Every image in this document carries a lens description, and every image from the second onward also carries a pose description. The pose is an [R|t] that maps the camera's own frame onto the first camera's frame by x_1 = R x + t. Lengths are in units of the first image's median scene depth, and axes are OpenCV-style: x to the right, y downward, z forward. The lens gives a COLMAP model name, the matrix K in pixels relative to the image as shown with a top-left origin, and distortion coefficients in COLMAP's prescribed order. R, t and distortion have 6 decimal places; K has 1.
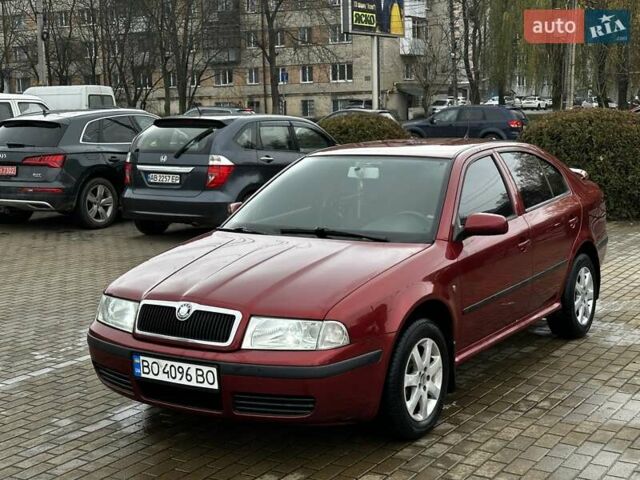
lens RADIAL K [[987.6, 0, 320.0], [0, 987.6, 240.0], [0, 0, 1]] dist [0.026886, 0.018167]
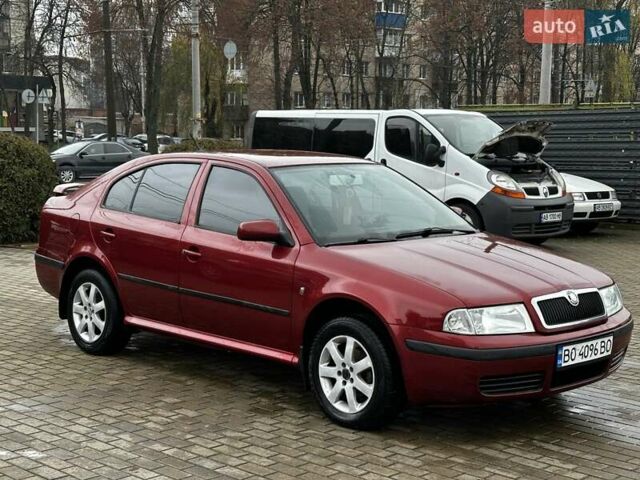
lens RADIAL K [[1083.6, 0, 320.0], [0, 1083.6, 240.0], [0, 0, 1]] dist [0.130037, -0.032914]
pose [[0.229710, -0.079485, 0.970008, -1.394368], [0.110109, 0.992383, 0.055243, -0.091886], [-0.967011, 0.094117, 0.236712, 0.980171]]
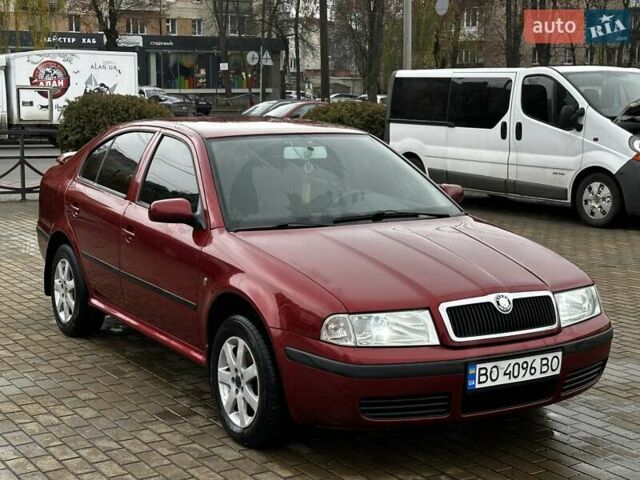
lens RADIAL K [[1083.6, 0, 320.0], [0, 1083.6, 240.0], [0, 0, 1]] dist [0.130037, -0.032914]
pose [[0.444449, -0.106452, 0.889457, -1.094576], [0.101646, 0.992494, 0.067993, -0.070318], [-0.890019, 0.060190, 0.451933, 0.697273]]
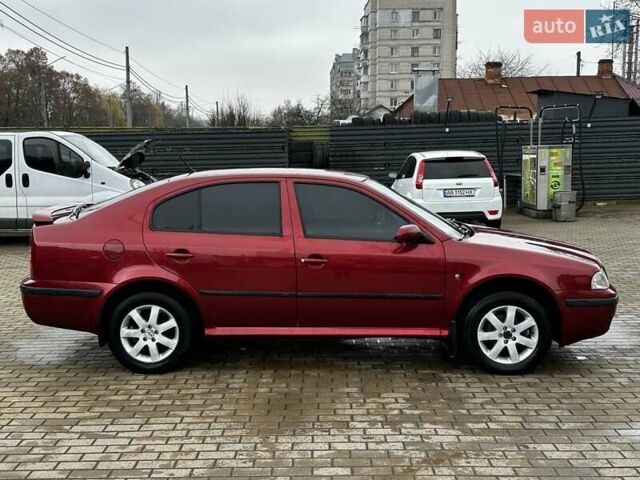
lens RADIAL K [[730.8, 0, 320.0], [0, 730.8, 240.0], [0, 0, 1]] dist [0.088280, -0.004147]
pose [[-0.511806, -0.087576, 0.854626, -0.977345], [0.129215, 0.975627, 0.177358, -0.236281], [-0.849328, 0.201203, -0.488016, 2.003614]]
